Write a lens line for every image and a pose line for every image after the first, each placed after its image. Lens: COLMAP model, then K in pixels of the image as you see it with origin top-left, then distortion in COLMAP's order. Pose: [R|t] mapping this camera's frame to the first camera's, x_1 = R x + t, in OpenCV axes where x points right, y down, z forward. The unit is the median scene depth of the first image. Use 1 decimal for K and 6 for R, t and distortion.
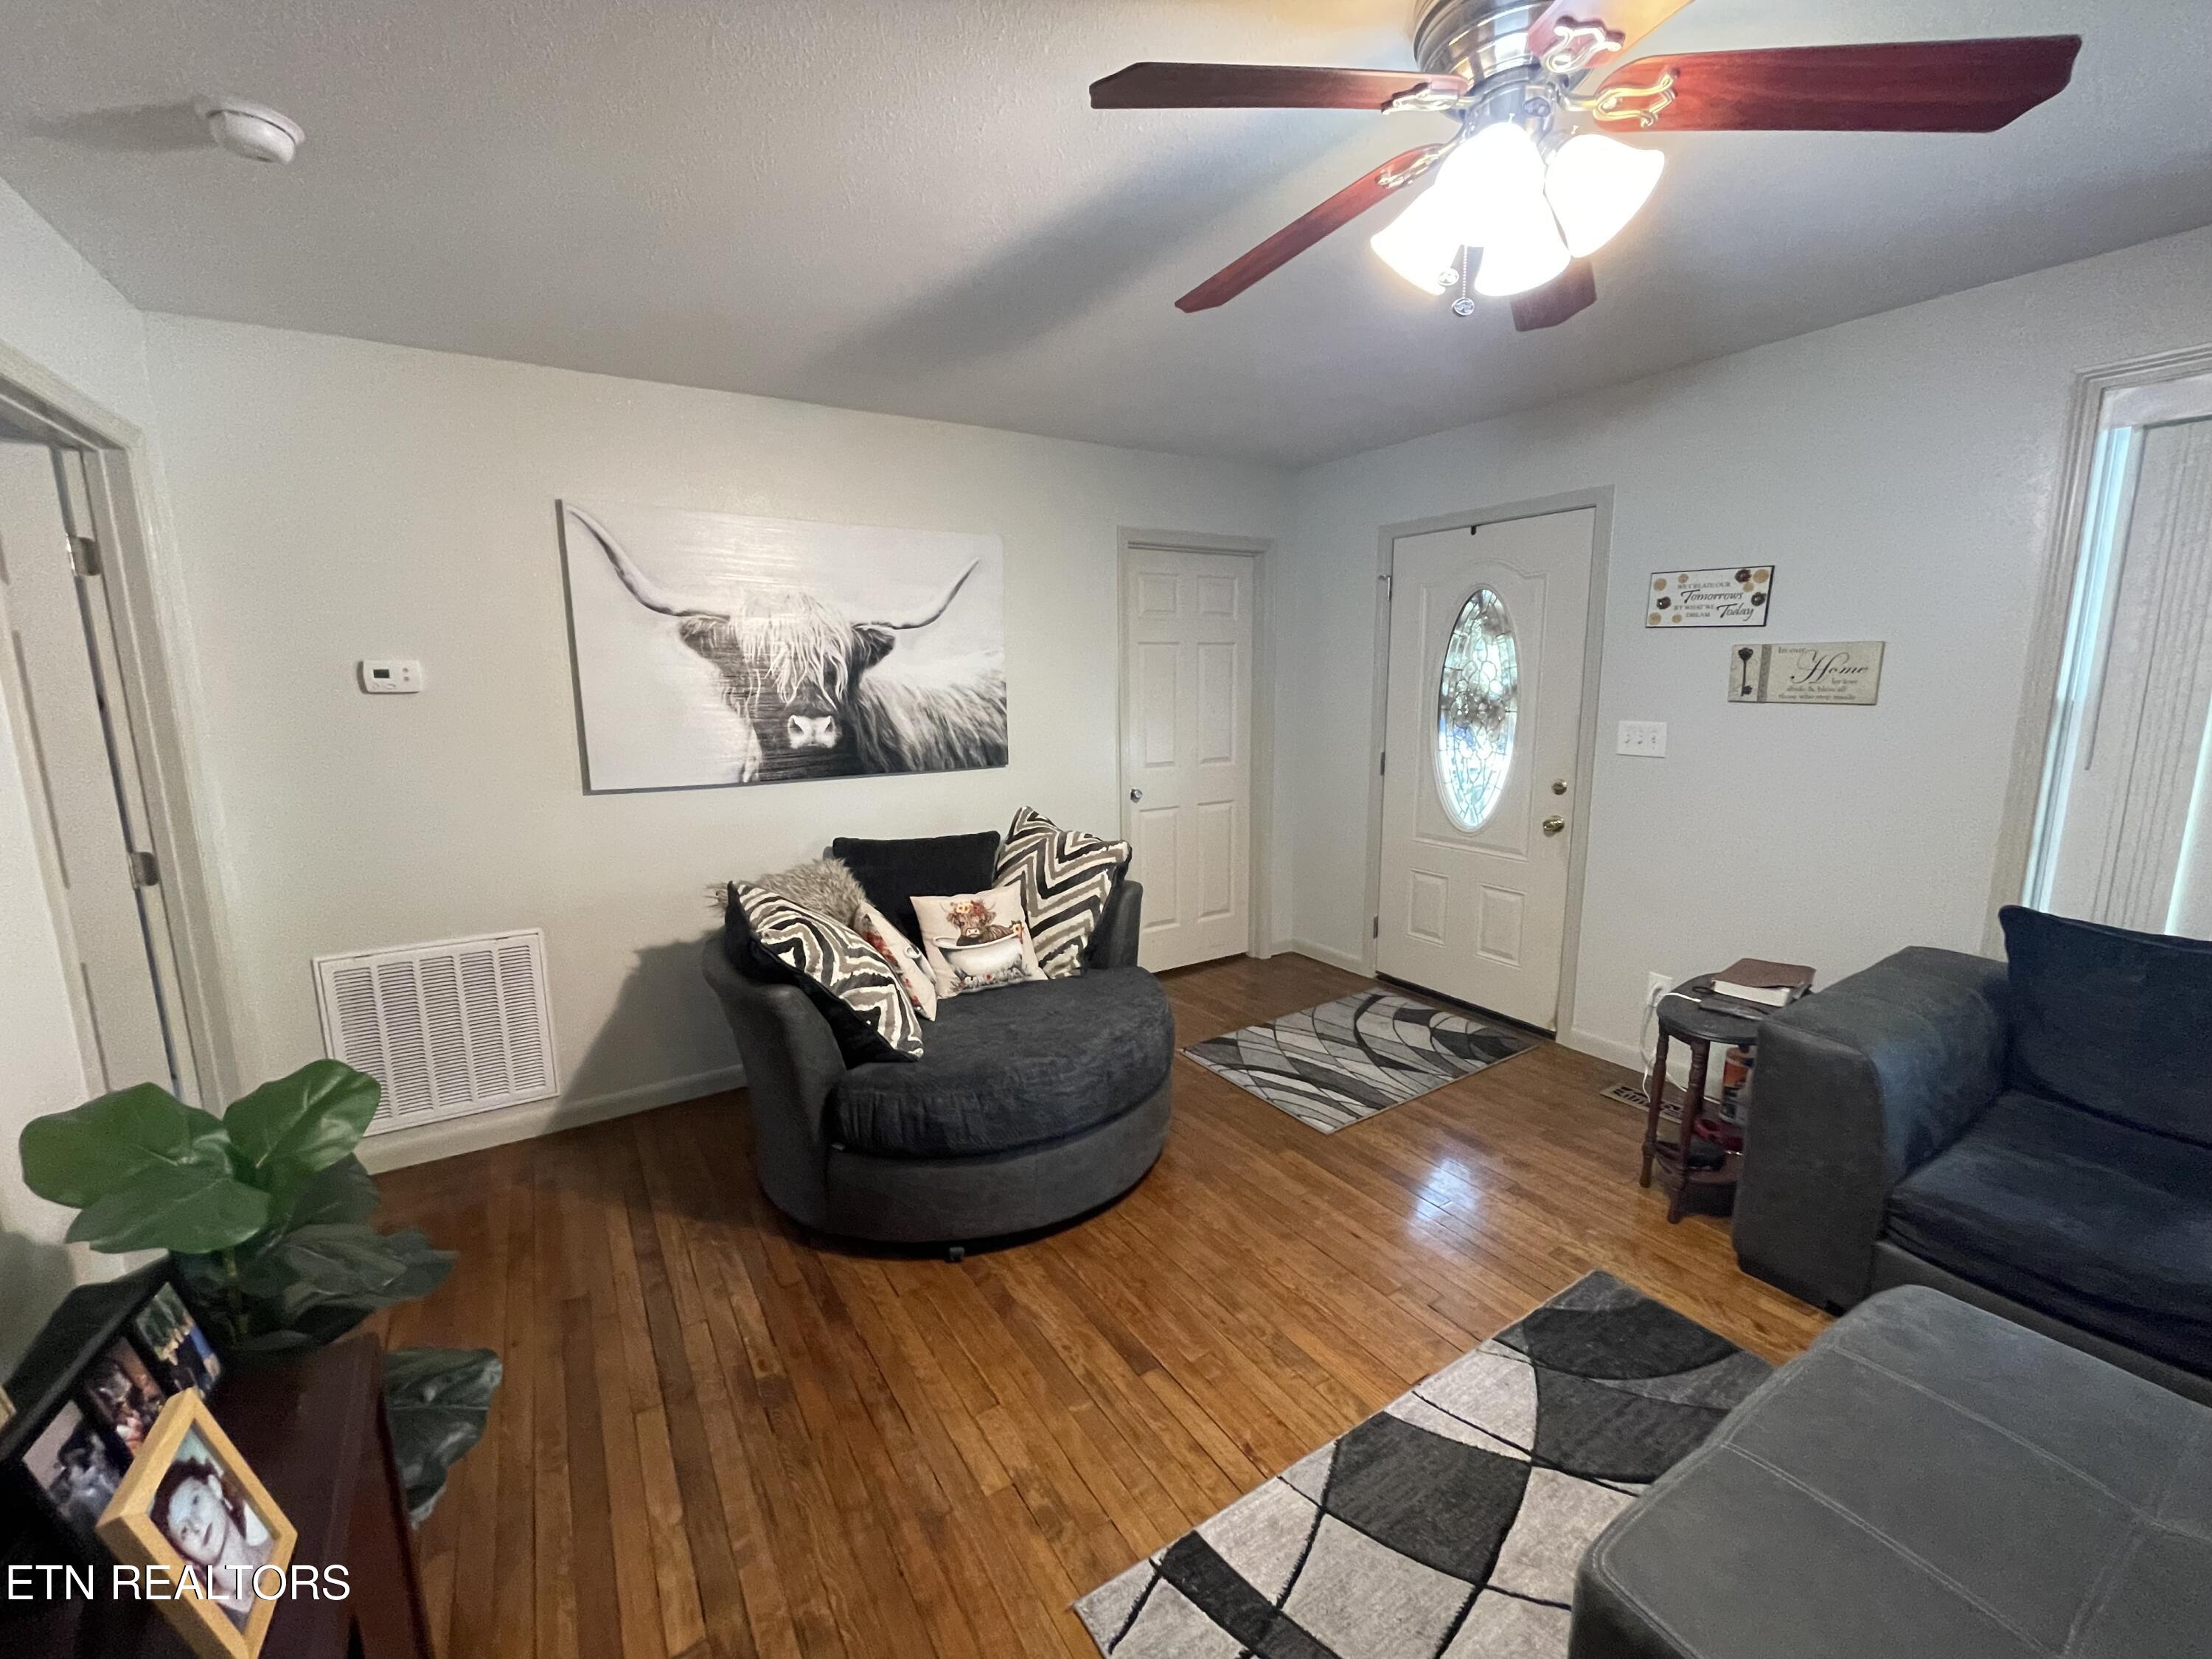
lens RADIAL K [[892.4, 0, 1093.0], [0, 892.4, 830.3], [0, 0, 1]] dist [0.001754, -0.000063]
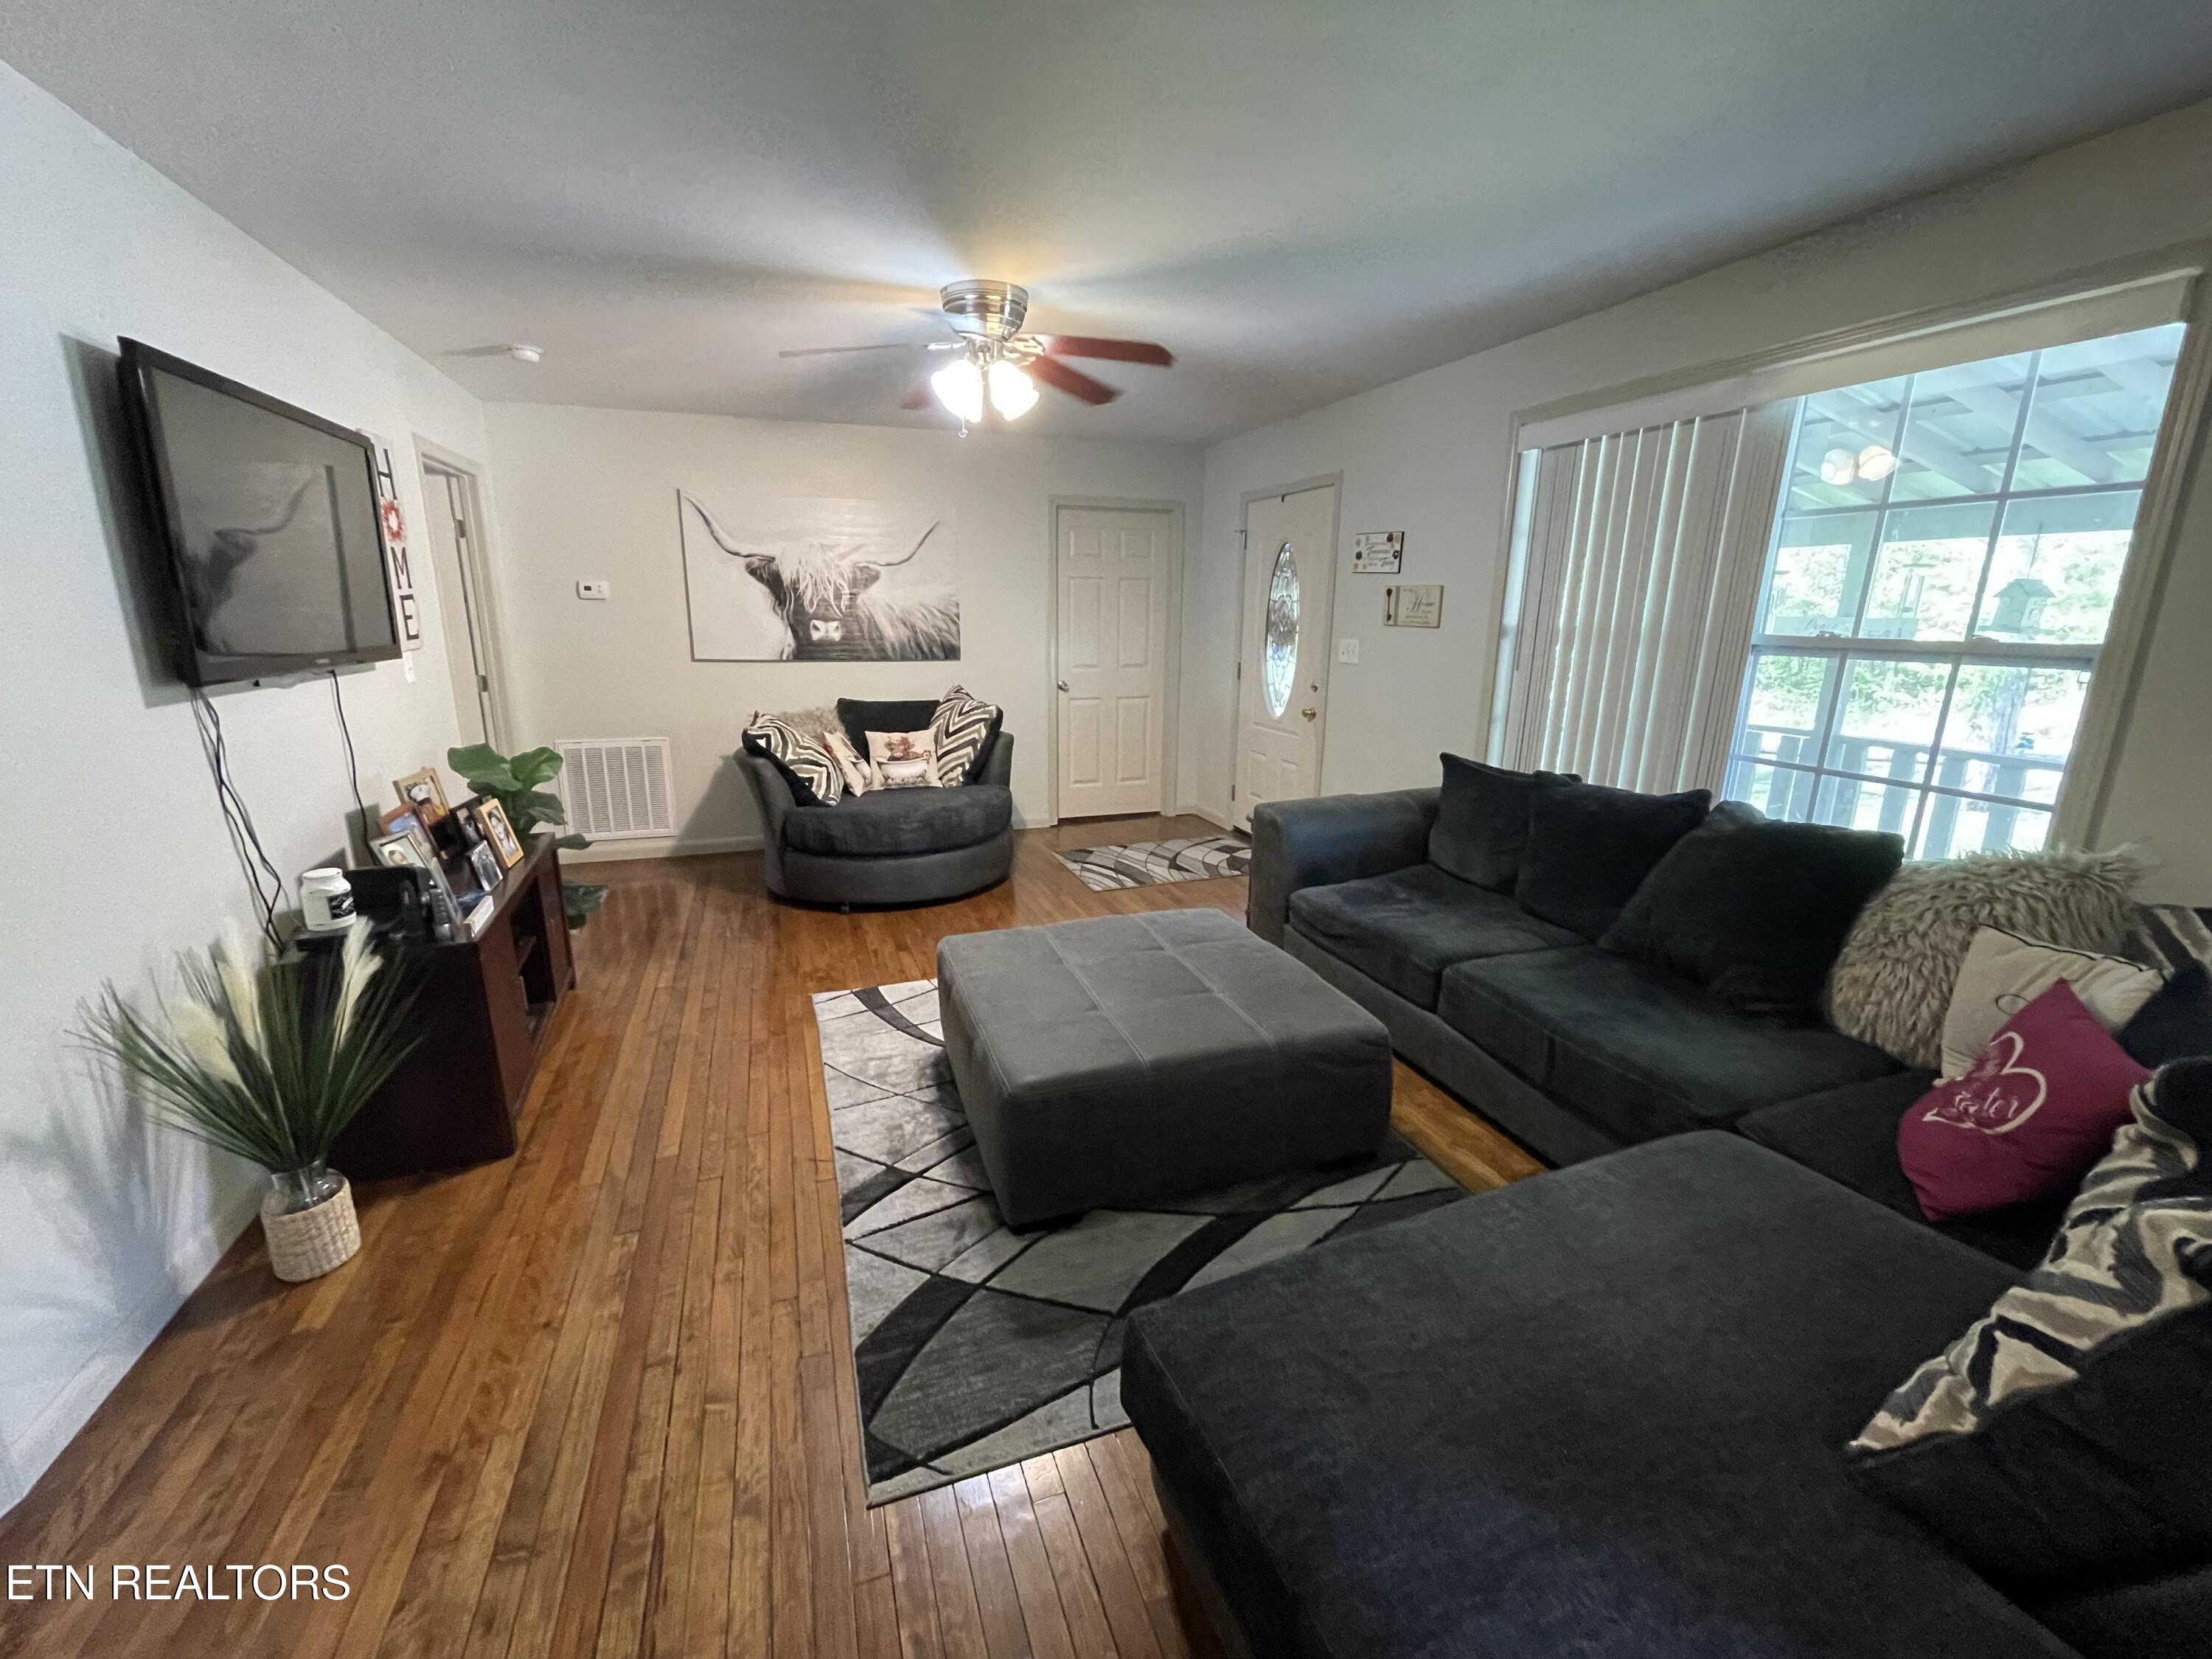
lens RADIAL K [[892.4, 0, 1093.0], [0, 892.4, 830.3], [0, 0, 1]] dist [0.001754, -0.000063]
pose [[0.975968, 0.073998, -0.204965, 0.550676], [-0.058675, 0.995078, 0.079859, 0.098161], [0.209865, -0.065914, 0.975506, -0.531875]]
